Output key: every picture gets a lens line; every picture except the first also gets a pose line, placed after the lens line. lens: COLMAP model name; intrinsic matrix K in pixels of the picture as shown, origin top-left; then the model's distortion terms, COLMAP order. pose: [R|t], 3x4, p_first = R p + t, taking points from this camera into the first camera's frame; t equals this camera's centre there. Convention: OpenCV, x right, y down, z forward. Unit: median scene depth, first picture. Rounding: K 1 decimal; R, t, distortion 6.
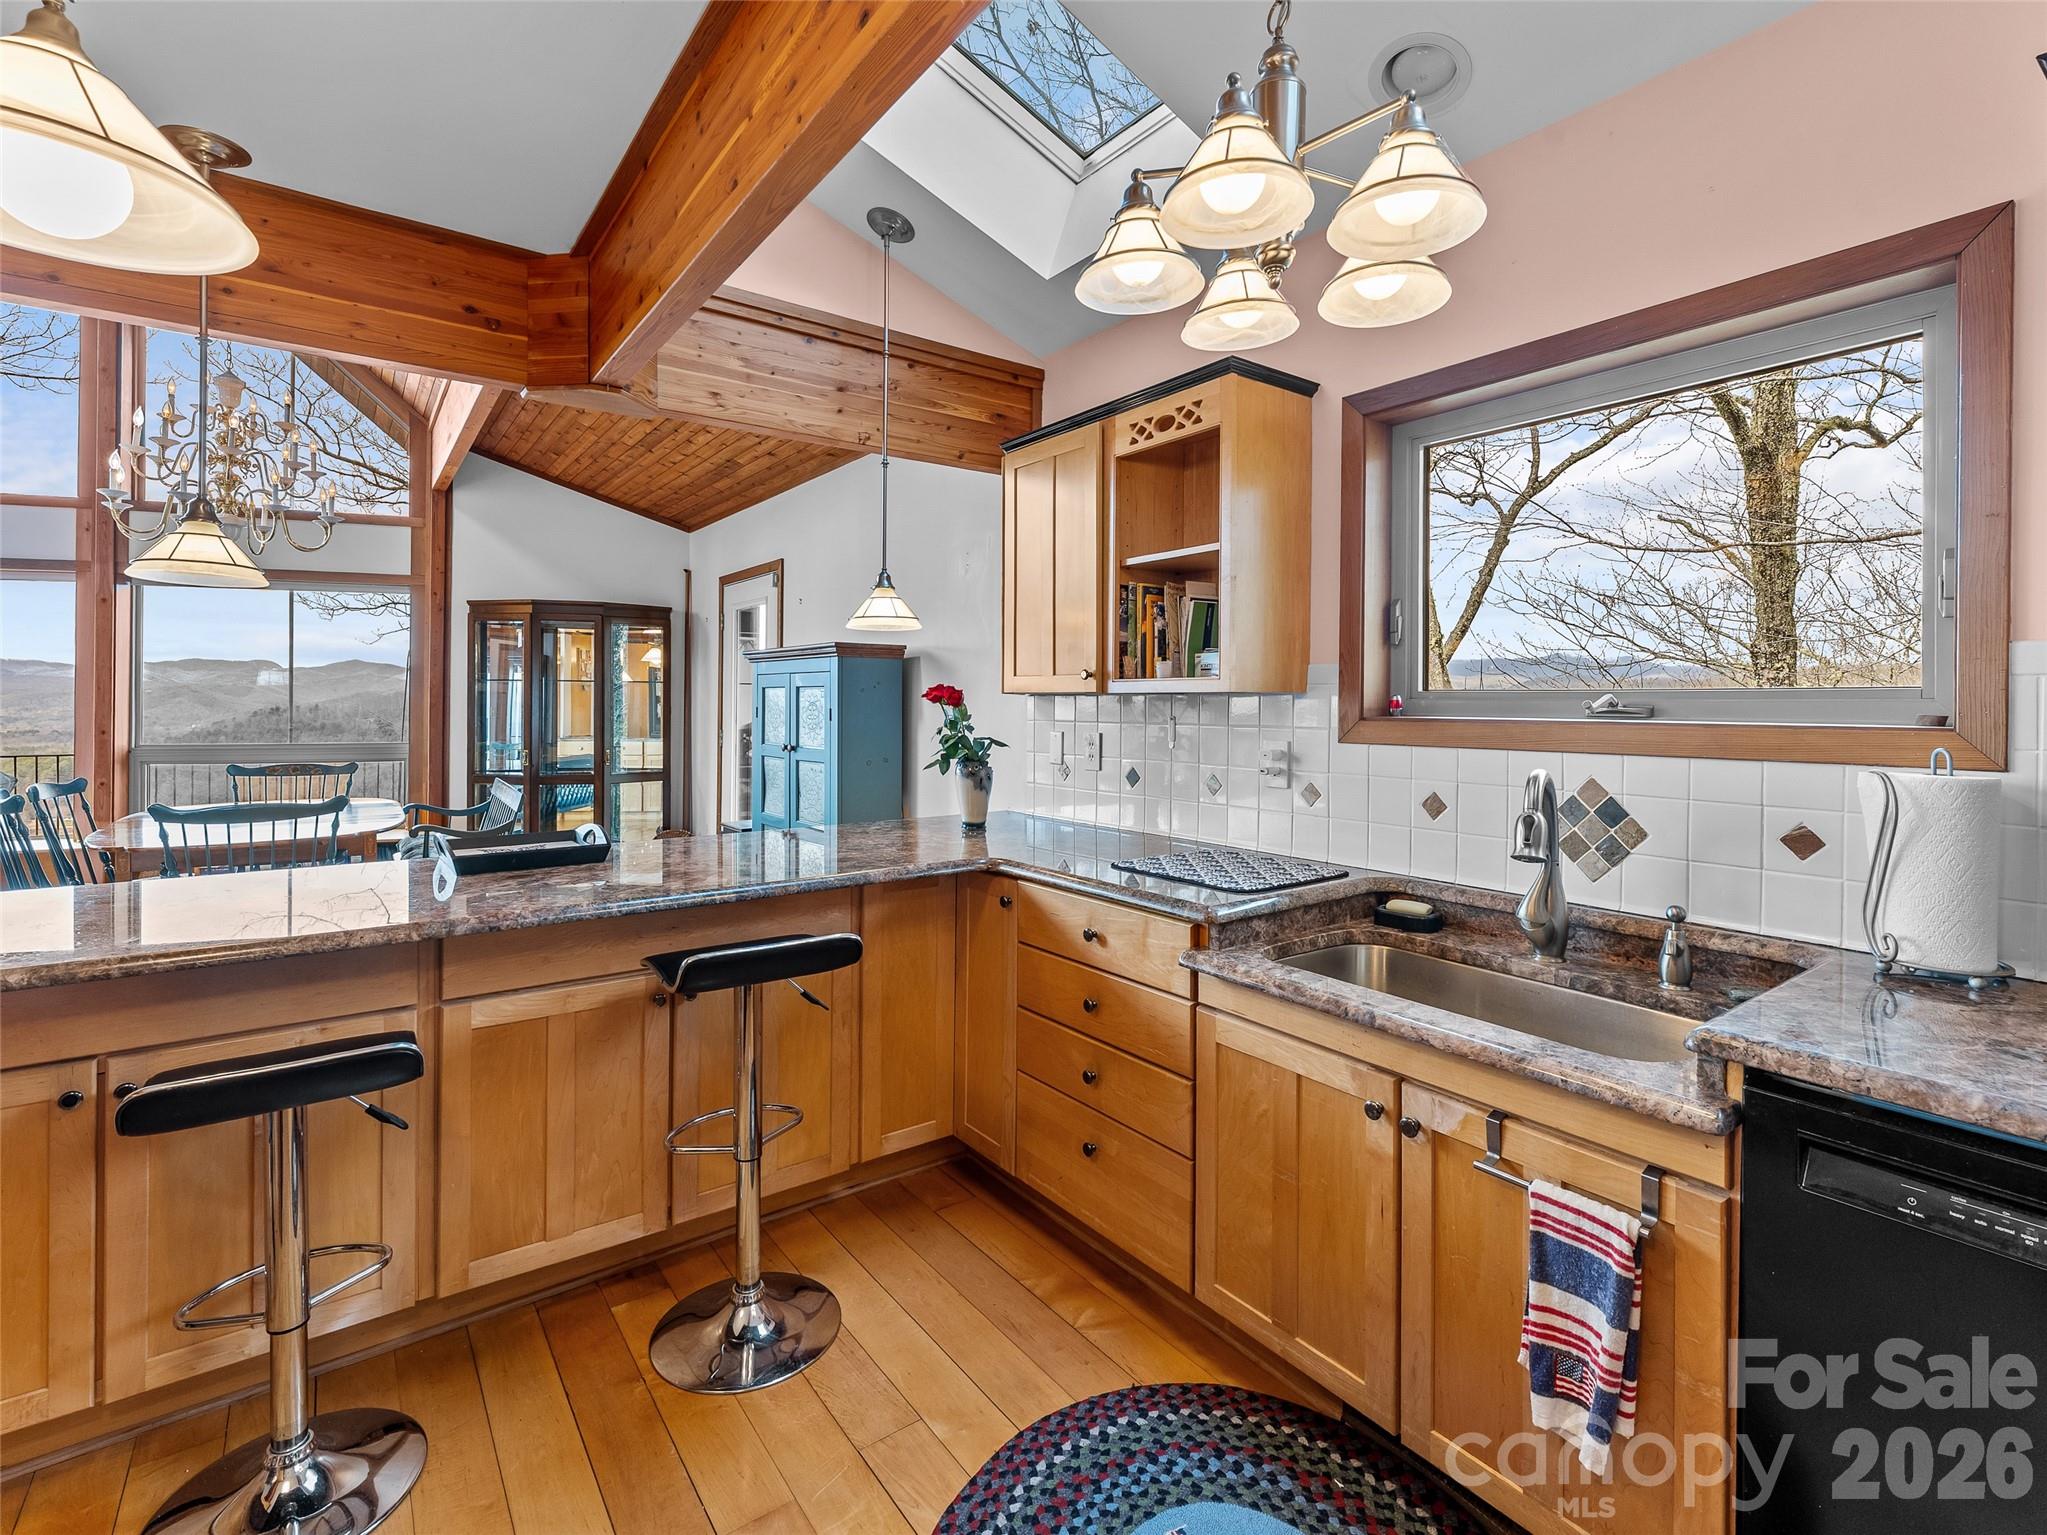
lens RADIAL K [[954.1, 0, 1027.3], [0, 954.1, 703.4], [0, 0, 1]] dist [0.001105, -0.000073]
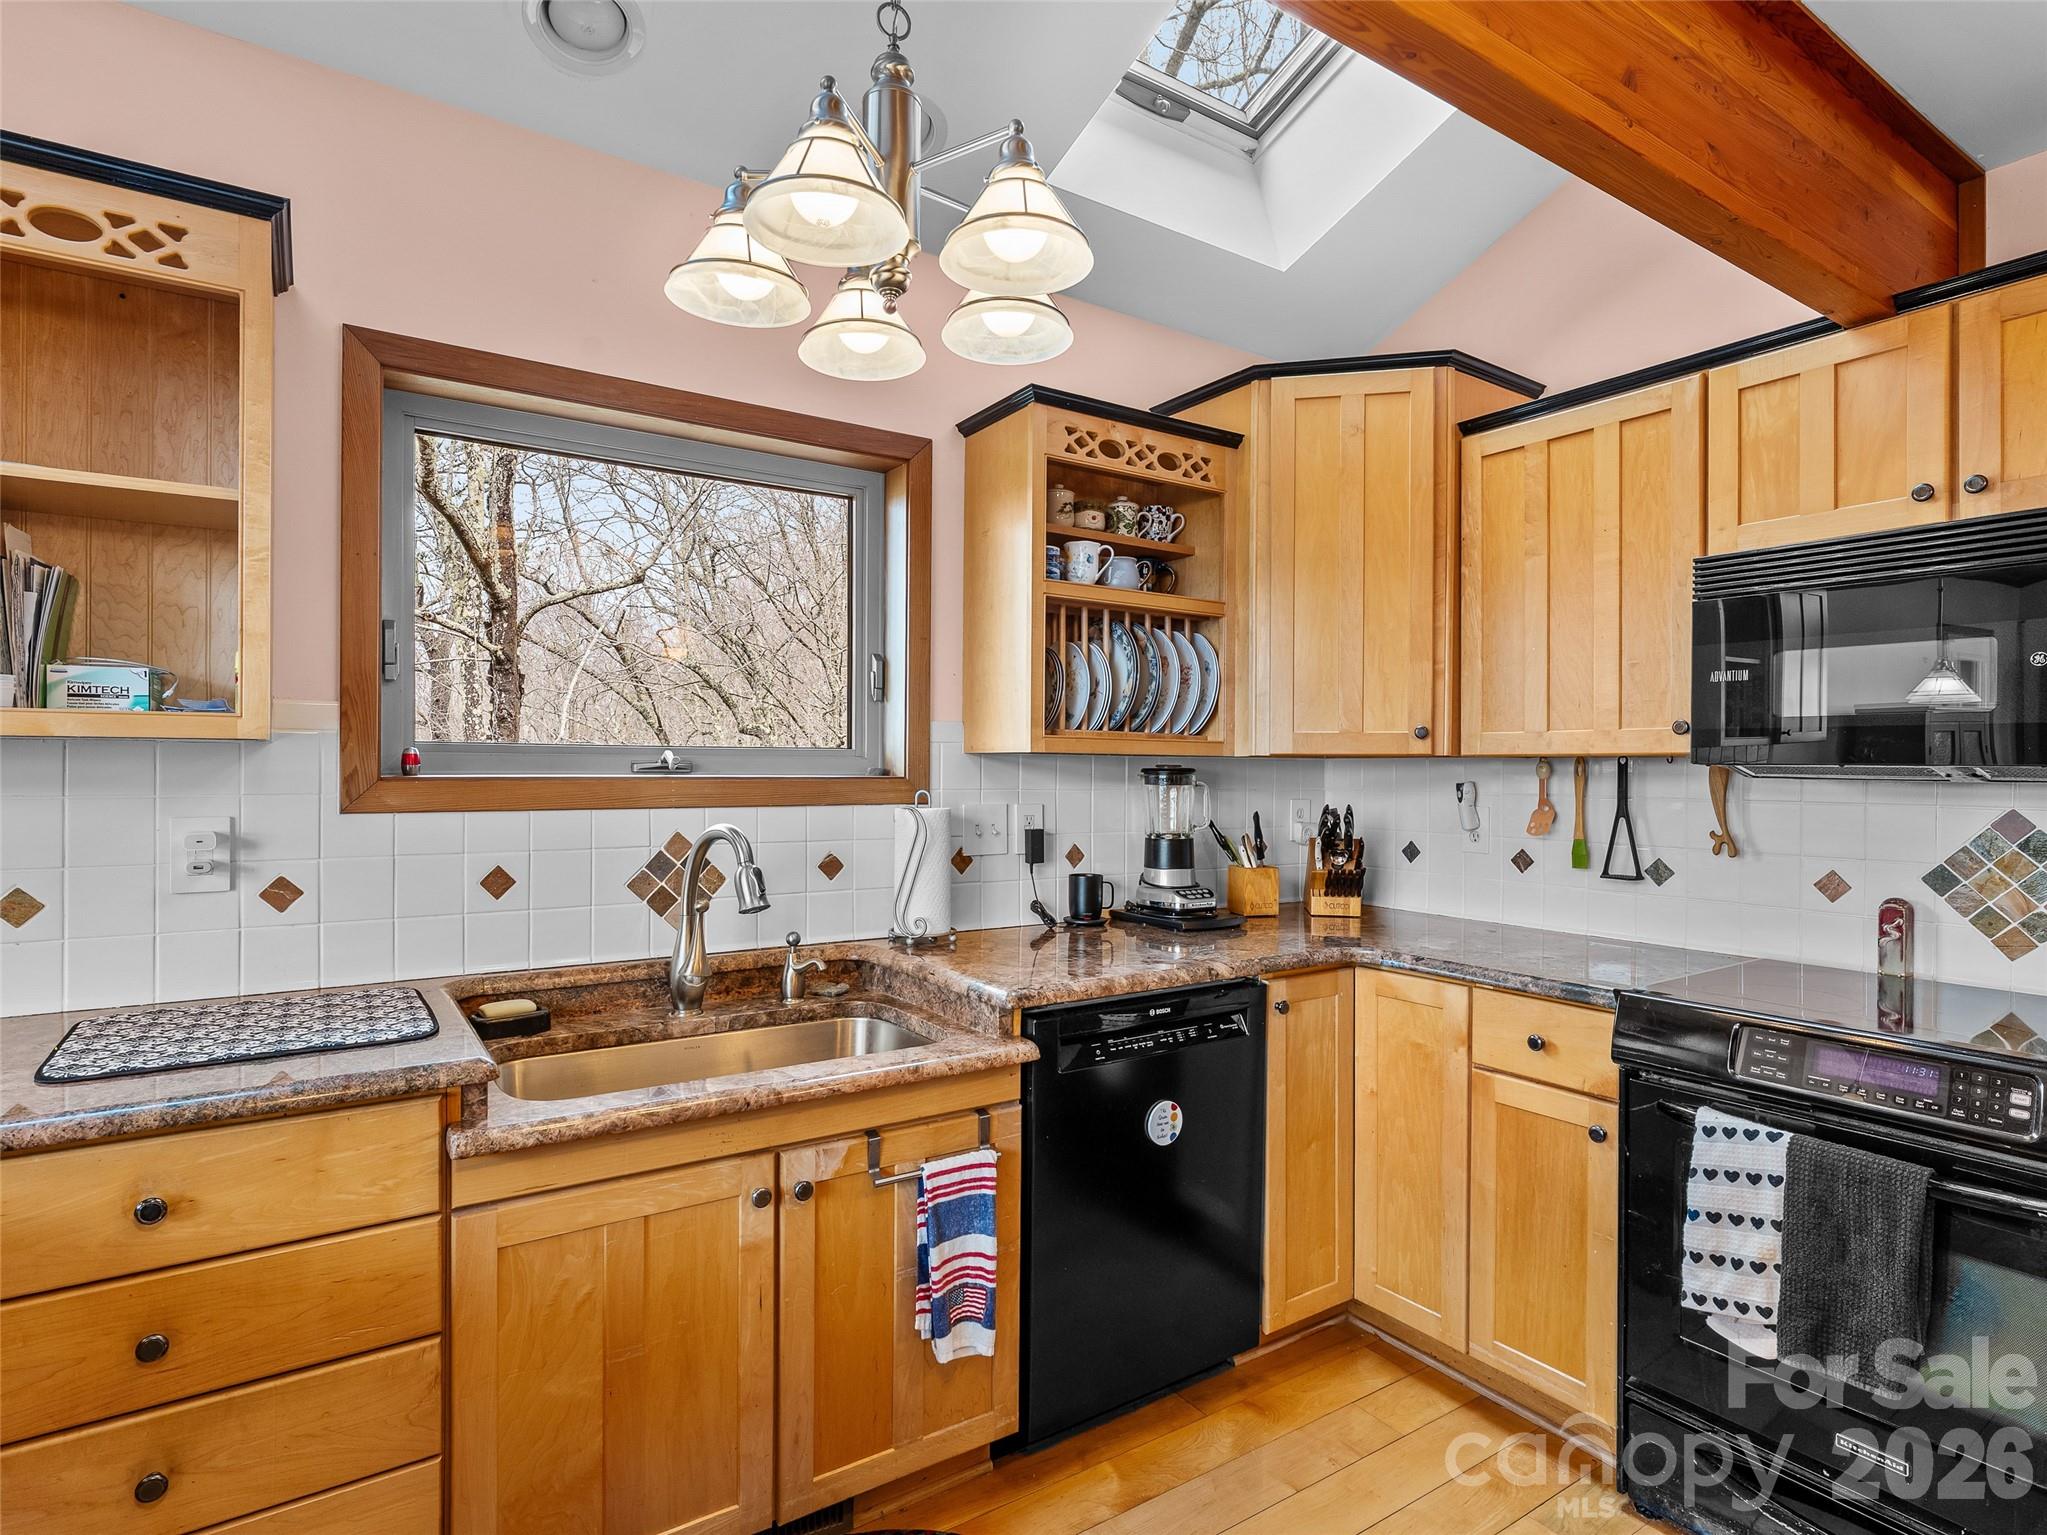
lens RADIAL K [[1075.0, 0, 1023.5], [0, 1075.0, 767.5], [0, 0, 1]] dist [-0.002249, -0.000089]
pose [[0.046971, -0.006345, 0.998876, -0.557315], [-0.004094, 0.999970, 0.006544, 0.000038], [-0.998888, -0.004397, 0.046944, 0.583514]]
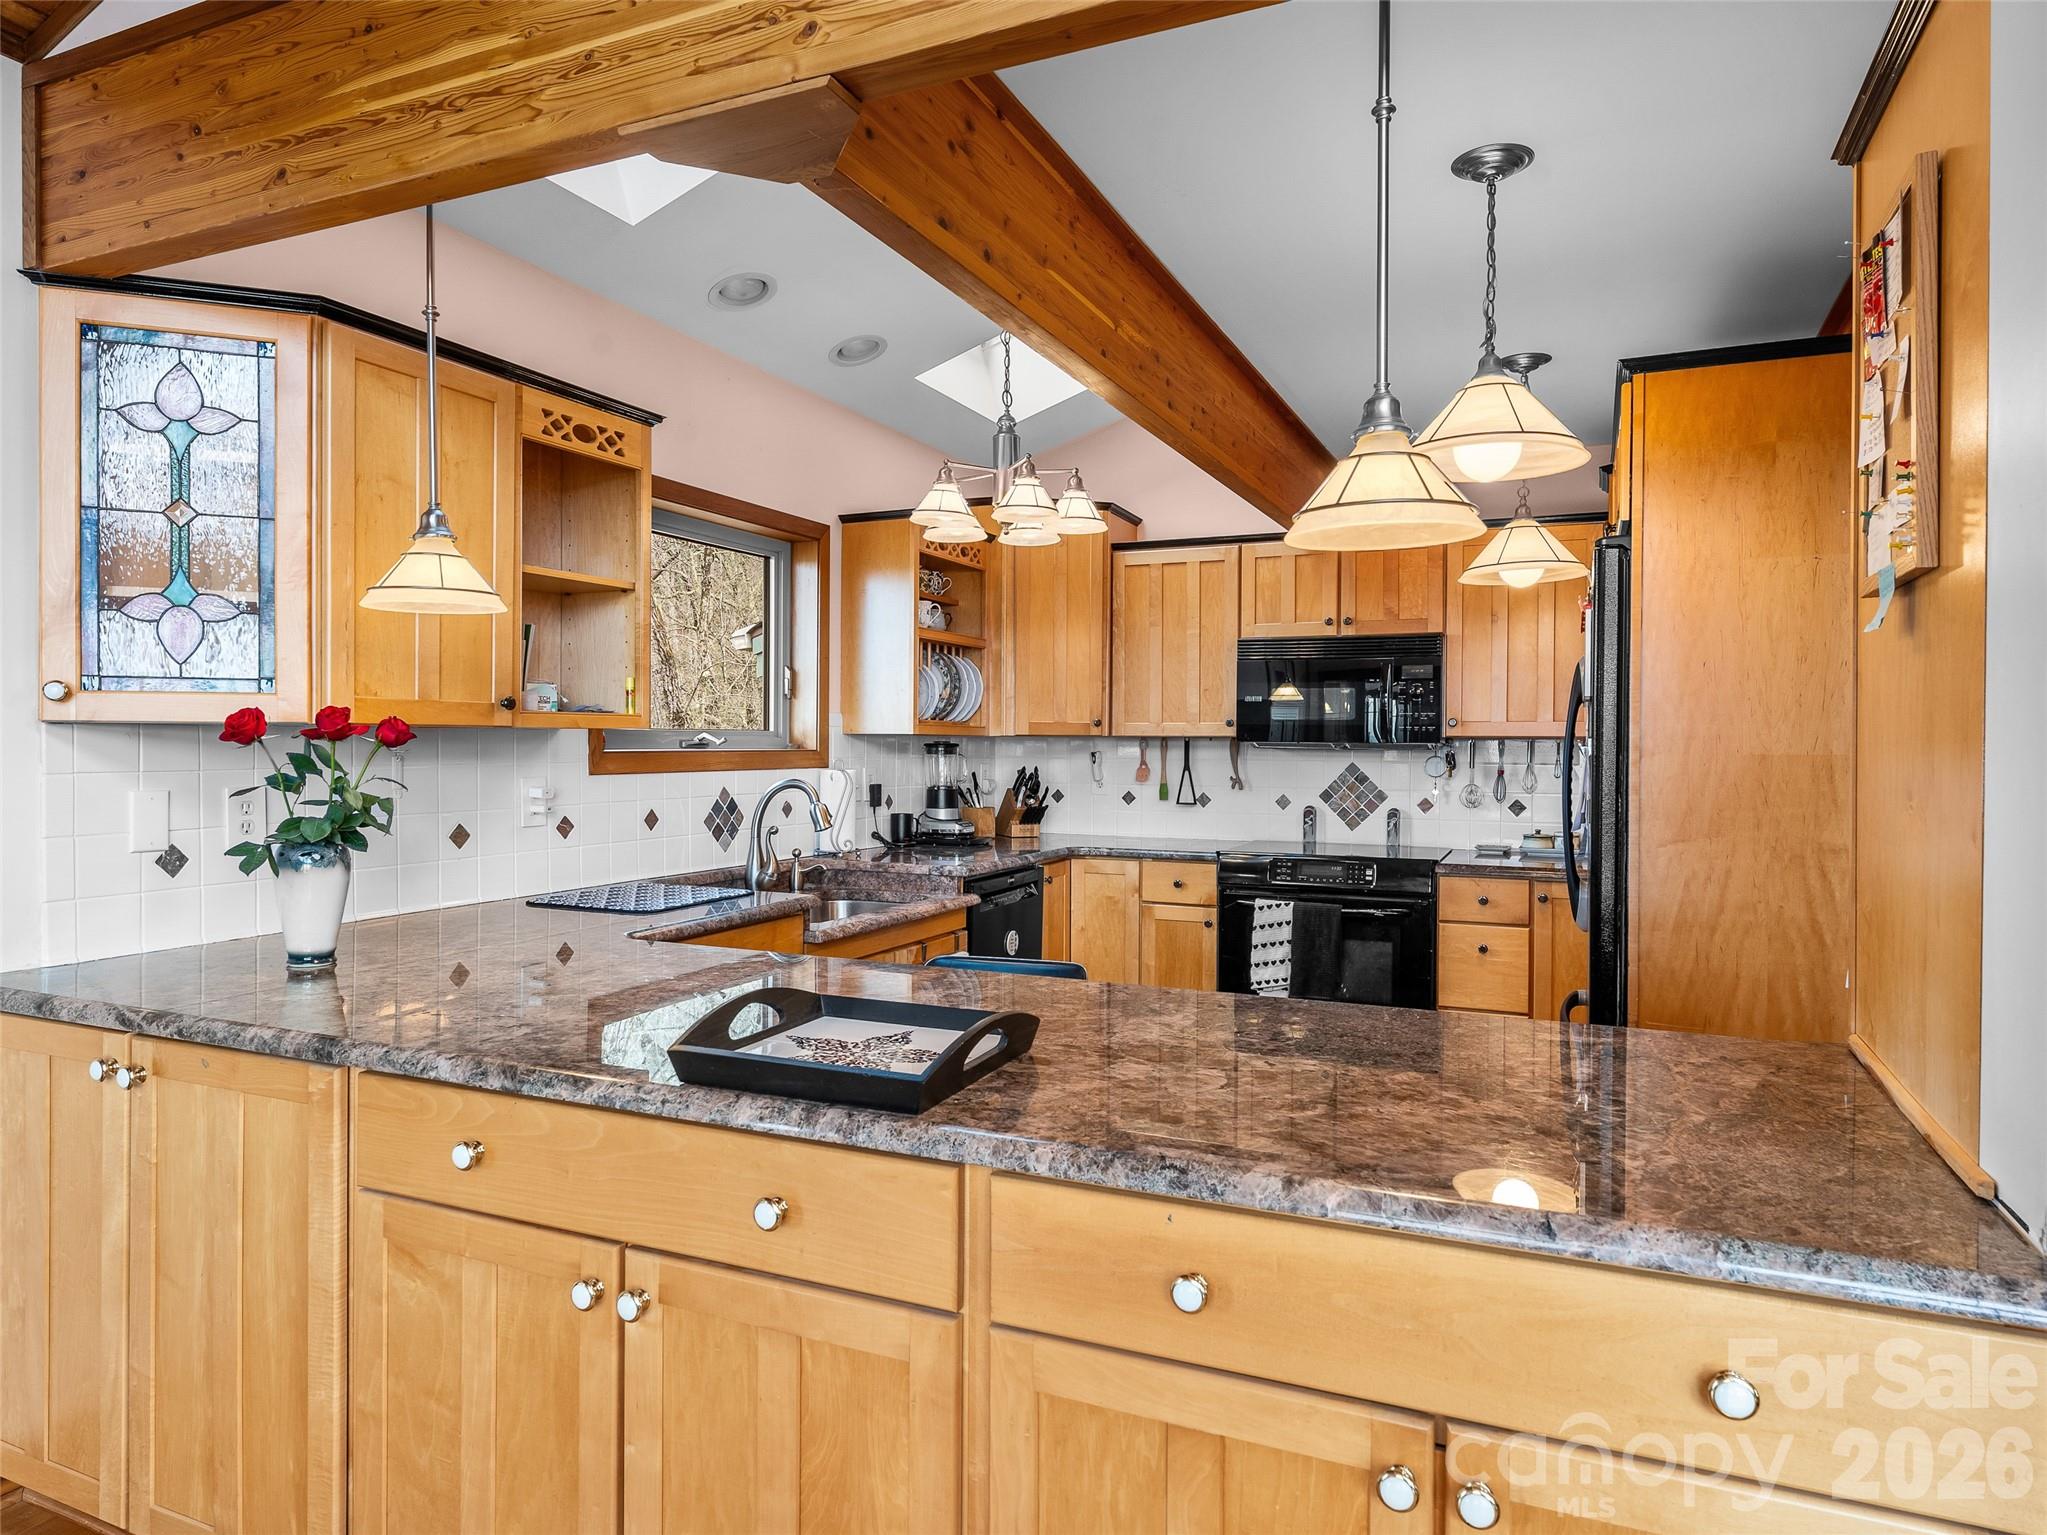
lens RADIAL K [[1251.0, 0, 1029.5], [0, 1251.0, 749.9], [0, 0, 1]] dist [-0.001552, -0.000994]
pose [[-0.494913, -0.015701, 0.868801, -1.464605], [-0.008239, 0.999877, 0.013377, -0.013302], [-0.868904, -0.000538, -0.494981, 1.608867]]
